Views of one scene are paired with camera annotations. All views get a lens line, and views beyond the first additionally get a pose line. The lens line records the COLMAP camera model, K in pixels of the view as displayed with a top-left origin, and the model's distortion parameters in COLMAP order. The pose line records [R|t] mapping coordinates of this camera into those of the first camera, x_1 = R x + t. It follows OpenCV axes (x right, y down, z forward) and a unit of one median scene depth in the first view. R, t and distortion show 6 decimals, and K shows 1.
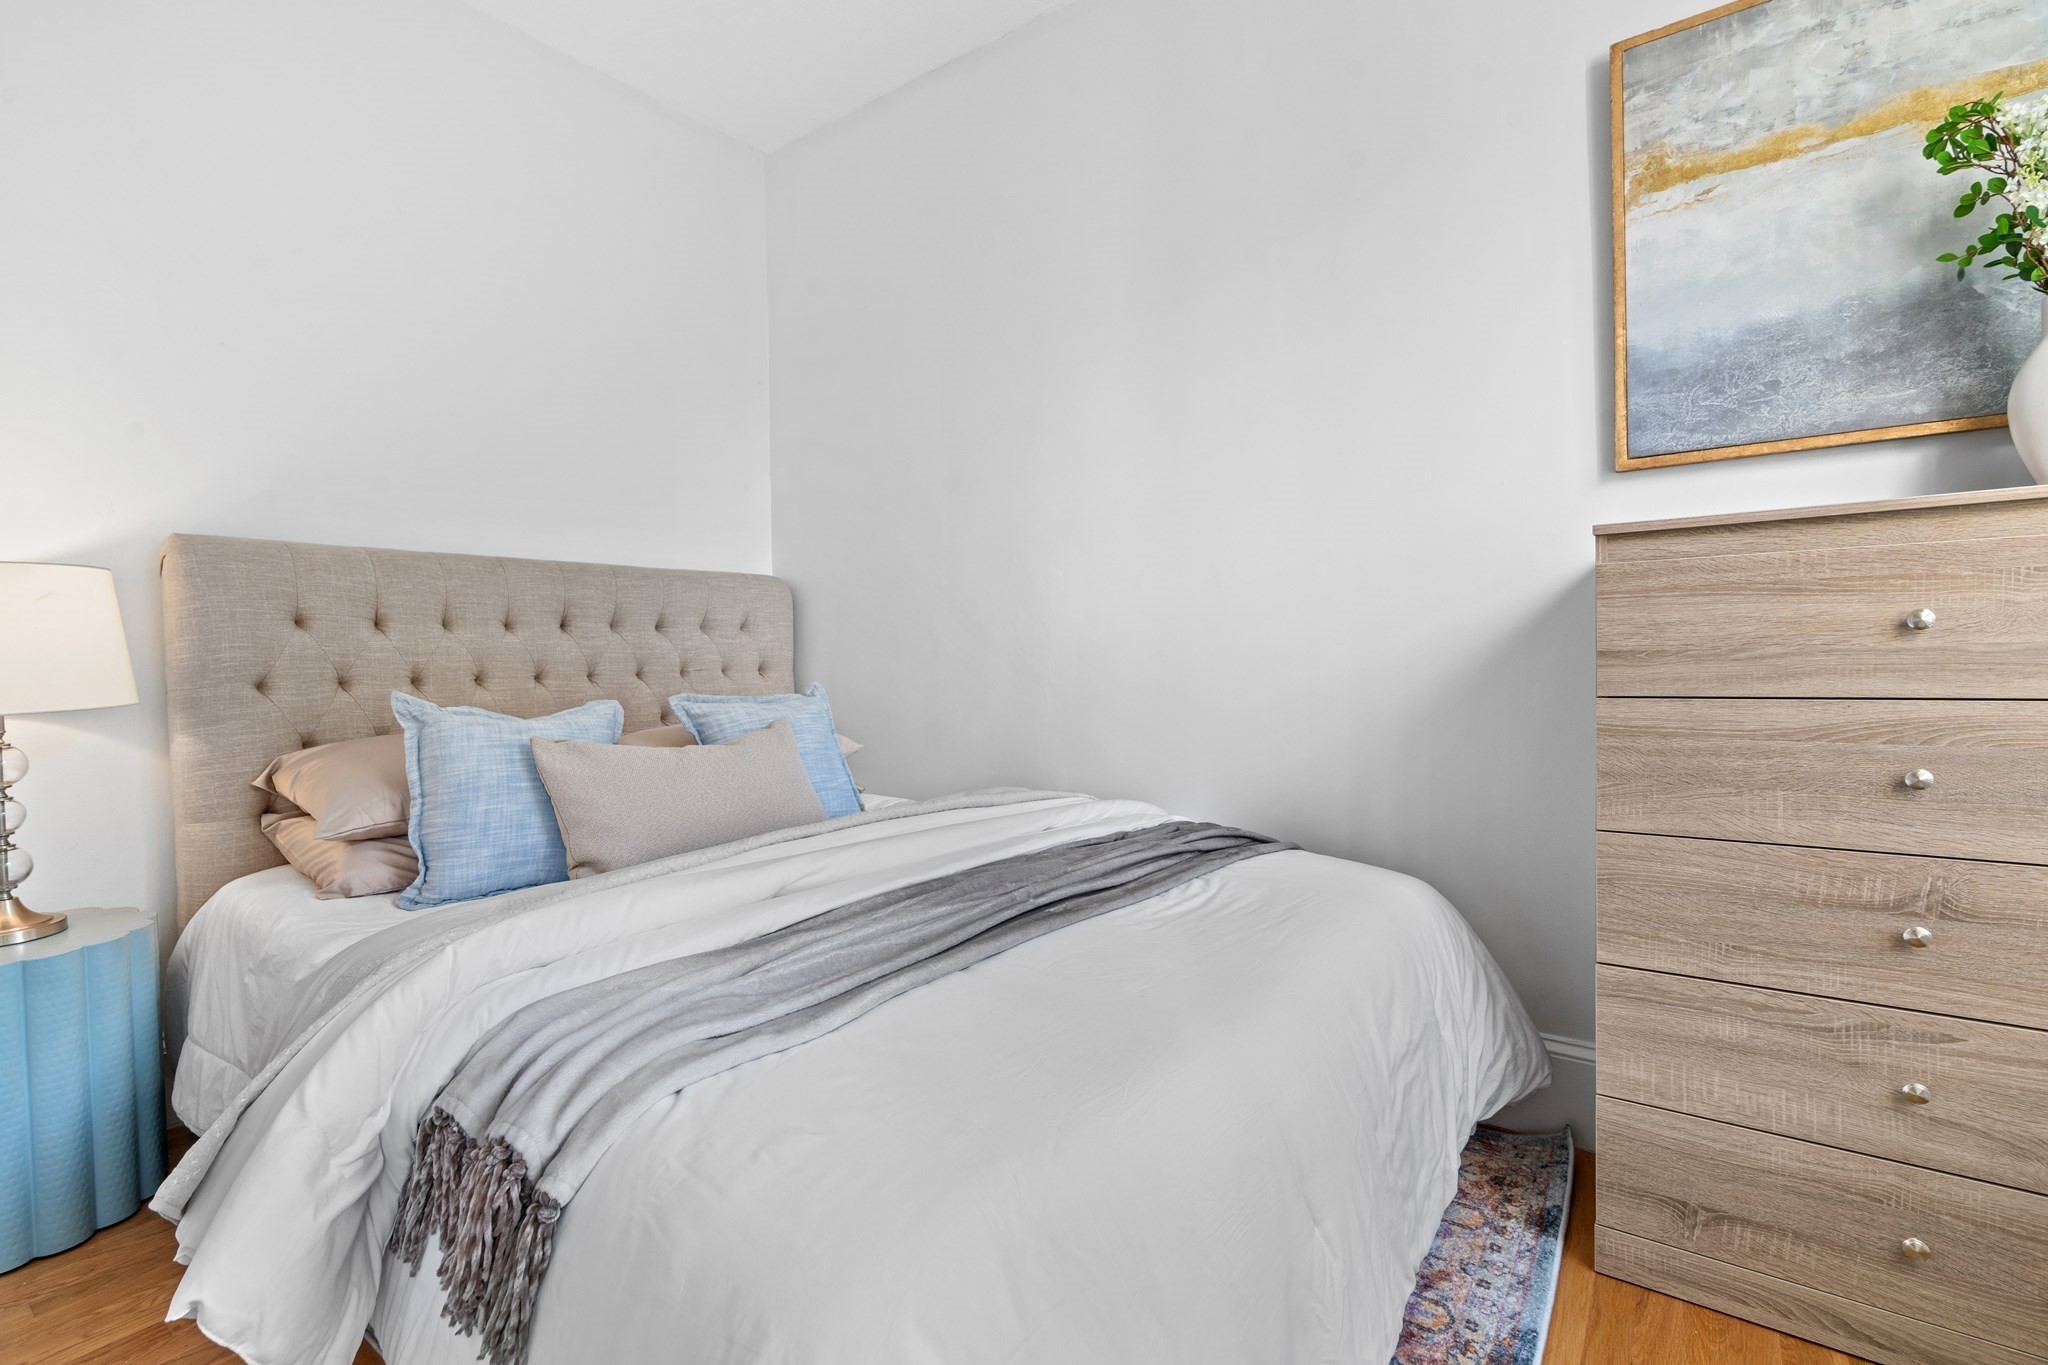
lens RADIAL K [[918.4, 0, 1021.7], [0, 918.4, 708.2], [0, 0, 1]] dist [-0.003573, 0.001378]
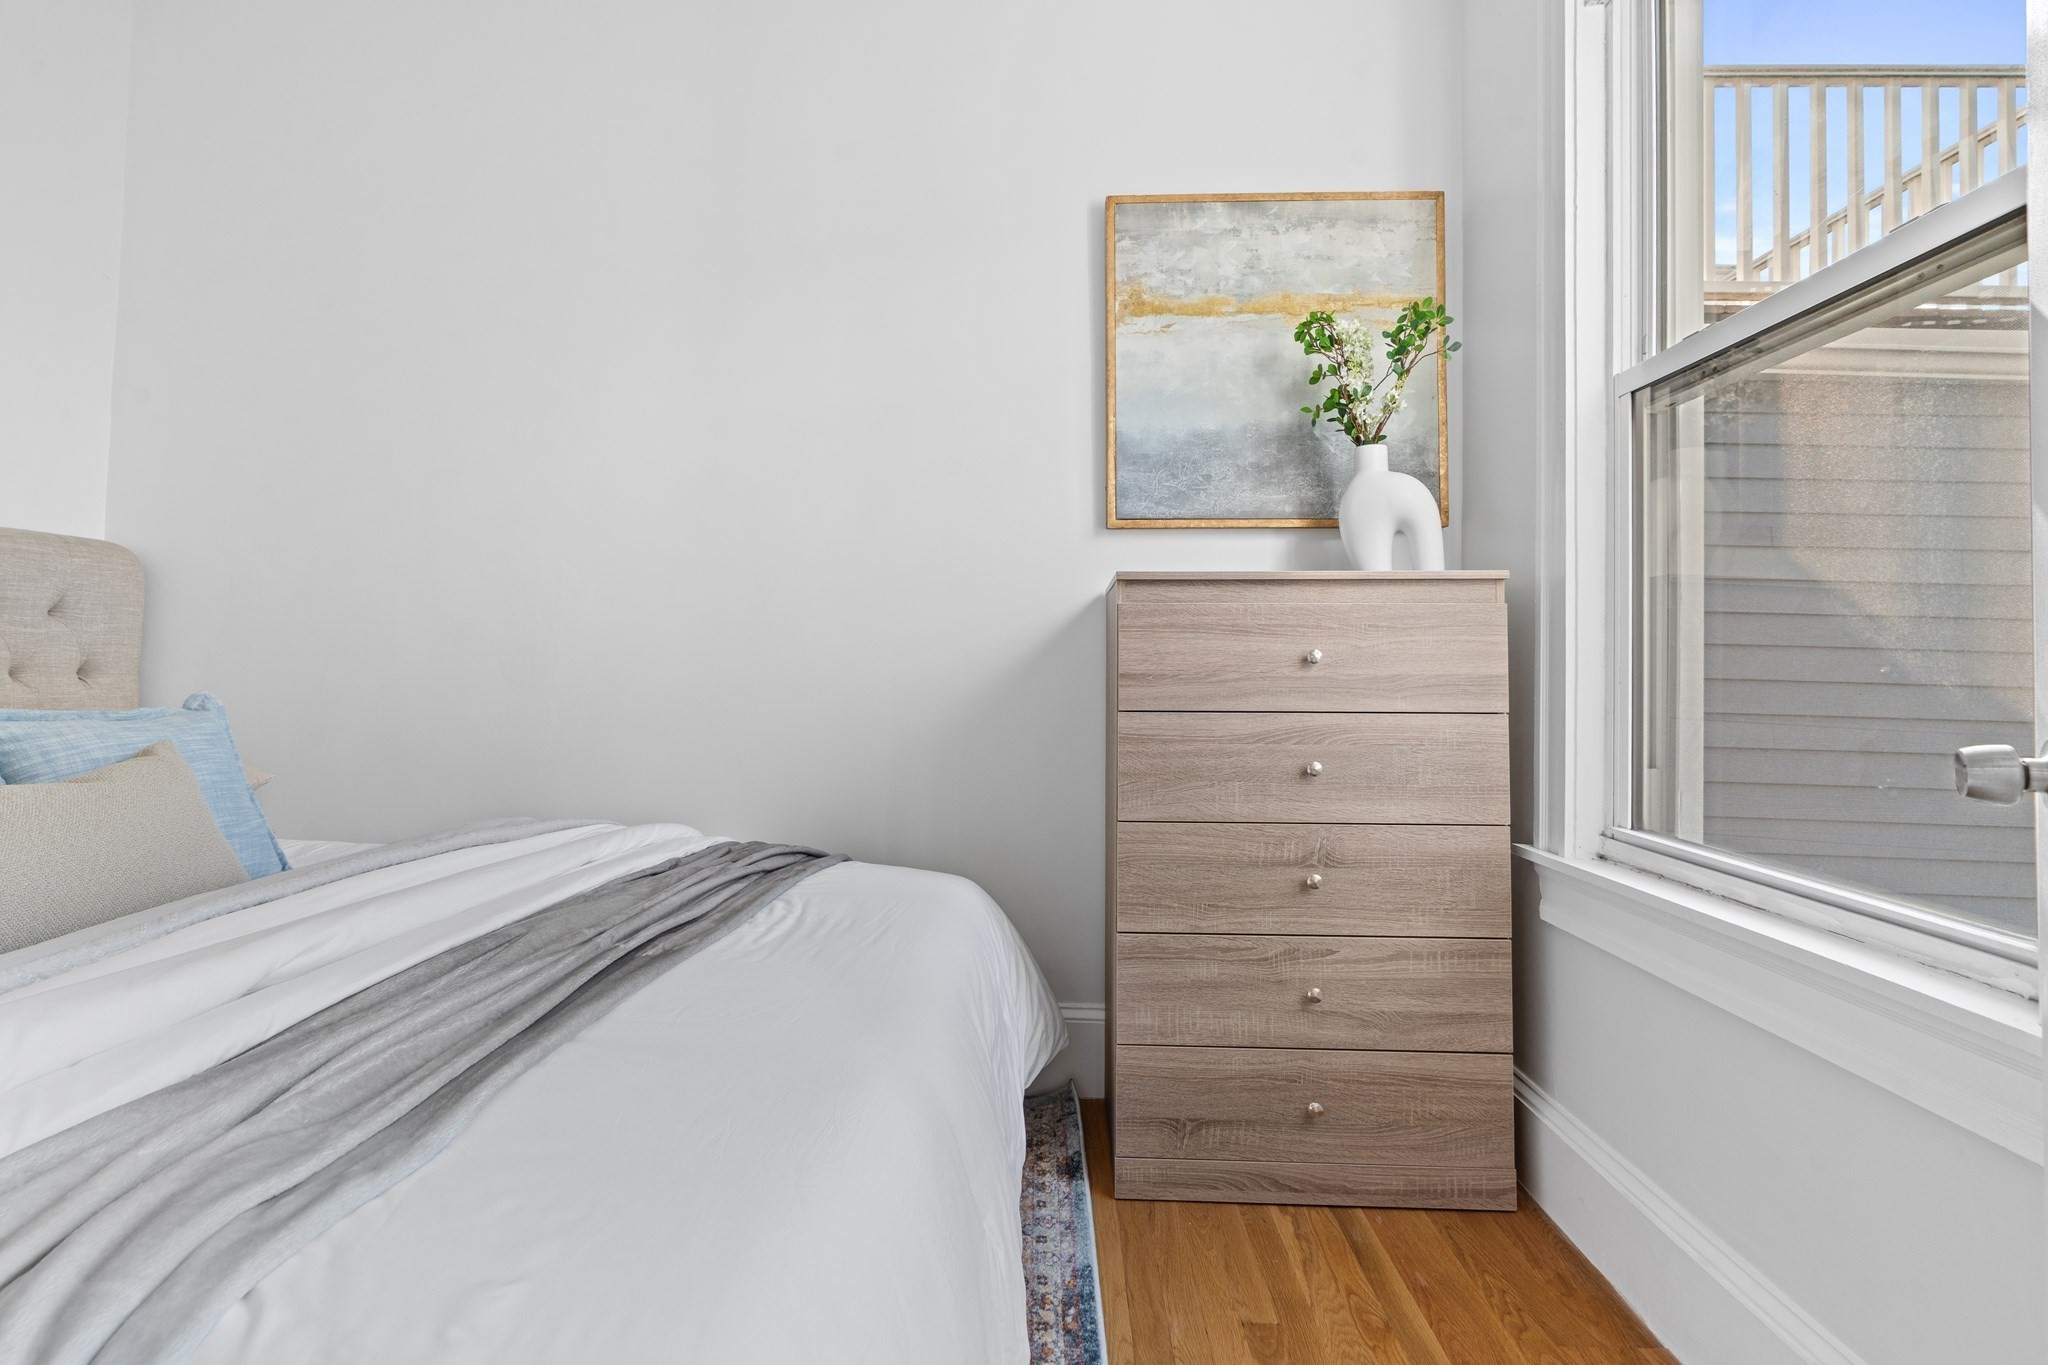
lens RADIAL K [[924.2, 0, 1022.3], [0, 924.2, 660.4], [0, 0, 1]] dist [-0.009926, 0.004627]
pose [[0.832936, 0.028069, 0.552657, -0.164405], [0.007915, 0.998006, -0.062616, -0.003509], [-0.553313, 0.056529, 0.831053, 0.047073]]
